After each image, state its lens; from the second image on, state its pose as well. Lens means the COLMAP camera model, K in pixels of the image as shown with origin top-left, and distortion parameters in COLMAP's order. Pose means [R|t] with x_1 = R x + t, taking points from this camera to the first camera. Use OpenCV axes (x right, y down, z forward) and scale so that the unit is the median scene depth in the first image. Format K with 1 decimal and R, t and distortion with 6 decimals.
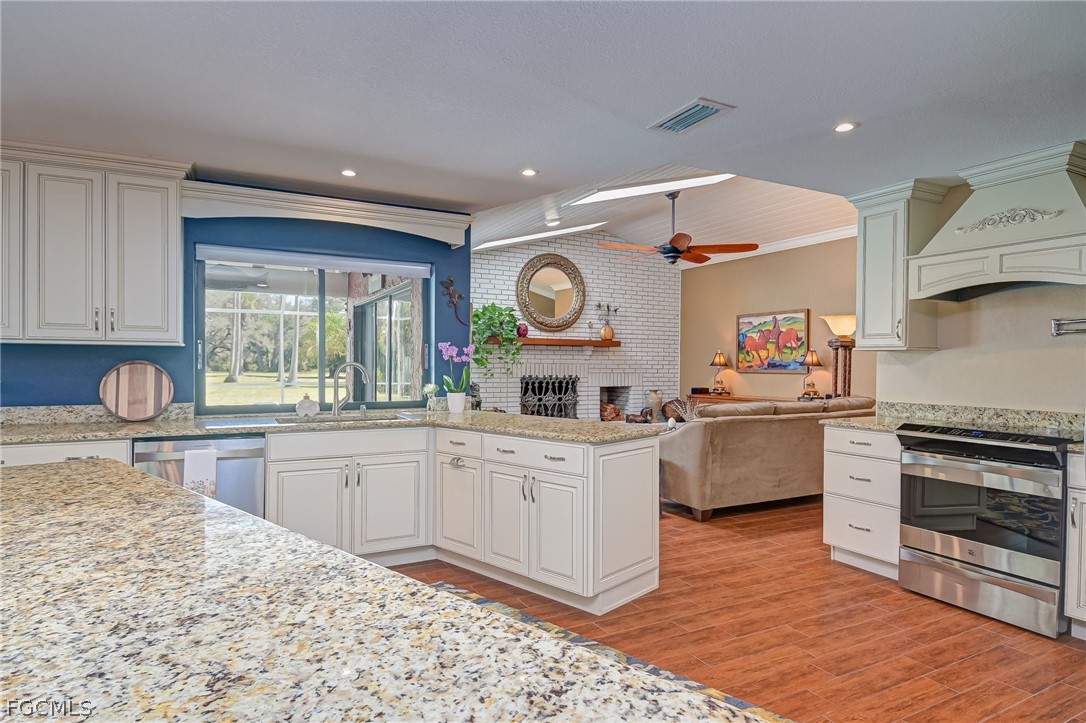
lens RADIAL K [[626.2, 0, 580.5], [0, 626.2, 364.2], [0, 0, 1]] dist [0.000711, -0.002180]
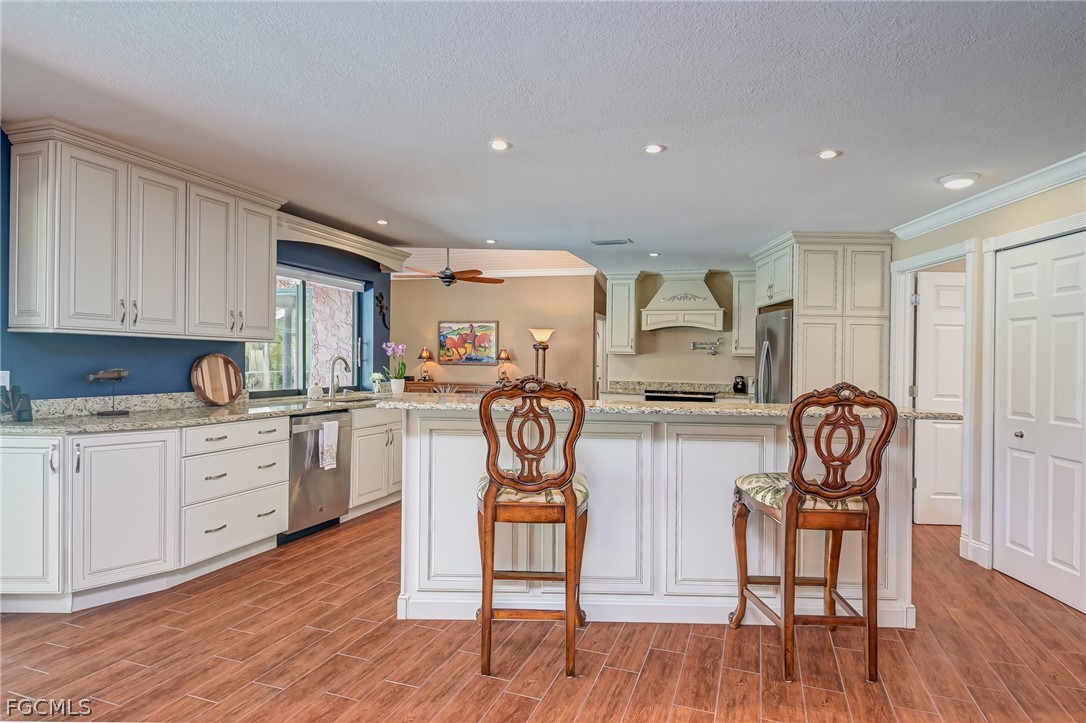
lens RADIAL K [[595.2, 0, 557.9], [0, 595.2, 364.6], [0, 0, 1]] dist [-0.000217, -0.001941]
pose [[0.739446, 0.003197, 0.673208, -0.963879], [-0.013856, 0.999849, 0.010471, -0.006286], [-0.673073, -0.017070, 0.739379, -0.246541]]
